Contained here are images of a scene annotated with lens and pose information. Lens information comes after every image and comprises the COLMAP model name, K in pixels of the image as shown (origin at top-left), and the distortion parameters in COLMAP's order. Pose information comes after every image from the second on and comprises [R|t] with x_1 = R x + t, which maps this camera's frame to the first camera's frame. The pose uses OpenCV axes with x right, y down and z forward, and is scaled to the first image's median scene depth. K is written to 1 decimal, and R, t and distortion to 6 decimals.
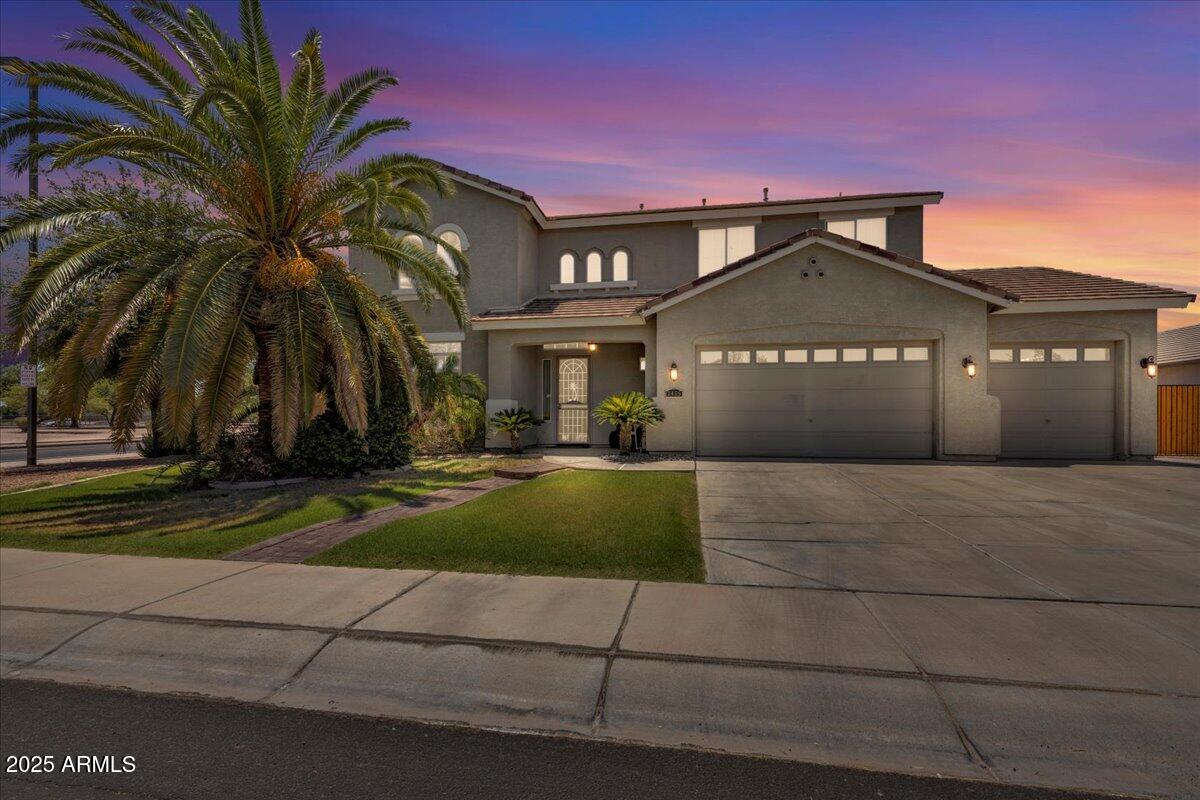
lens RADIAL K [[519.4, 0, 604.6], [0, 519.4, 419.7], [0, 0, 1]] dist [0.002556, 0.000407]
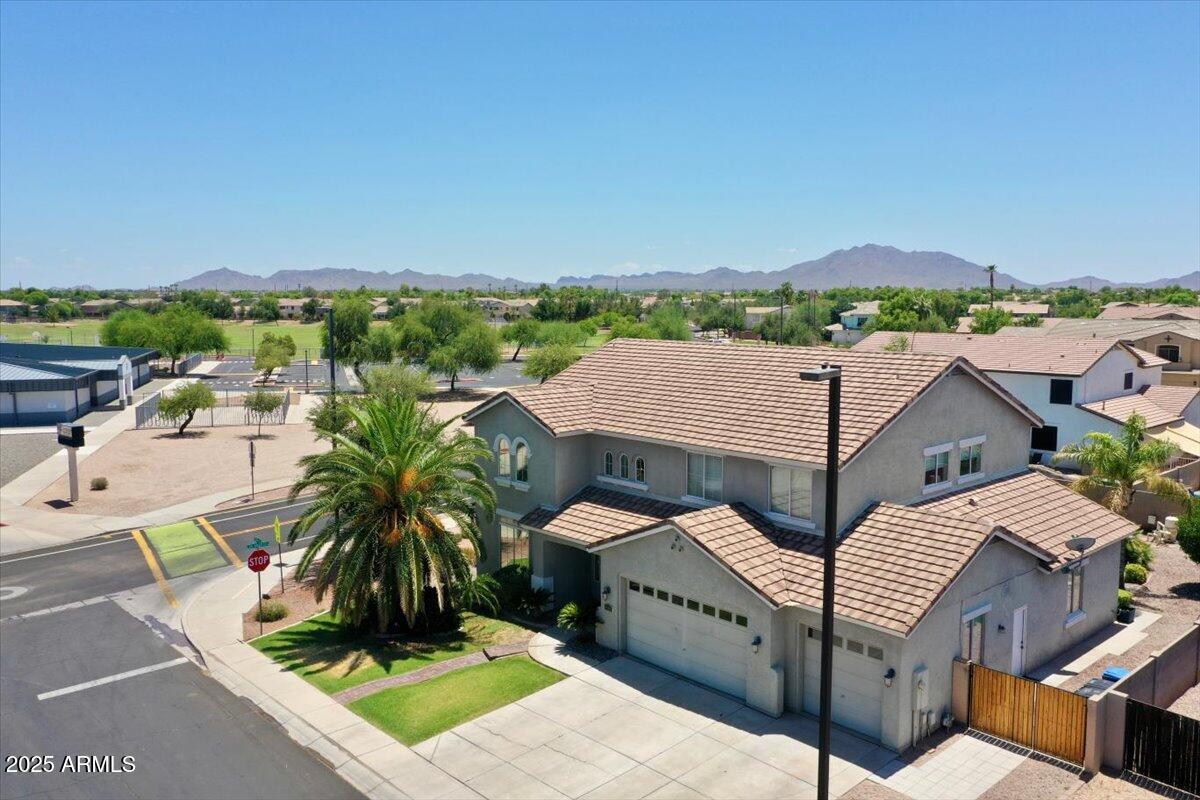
lens RADIAL K [[952.7, 0, 600.0], [0, 952.7, 400.0], [0, 0, 1]] dist [0.012767, 0.004821]
pose [[0.791725, 0.067668, -0.607118, 1.824828], [0.002181, 0.993526, 0.113581, -1.001582], [0.610874, -0.091249, 0.786452, -1.106762]]
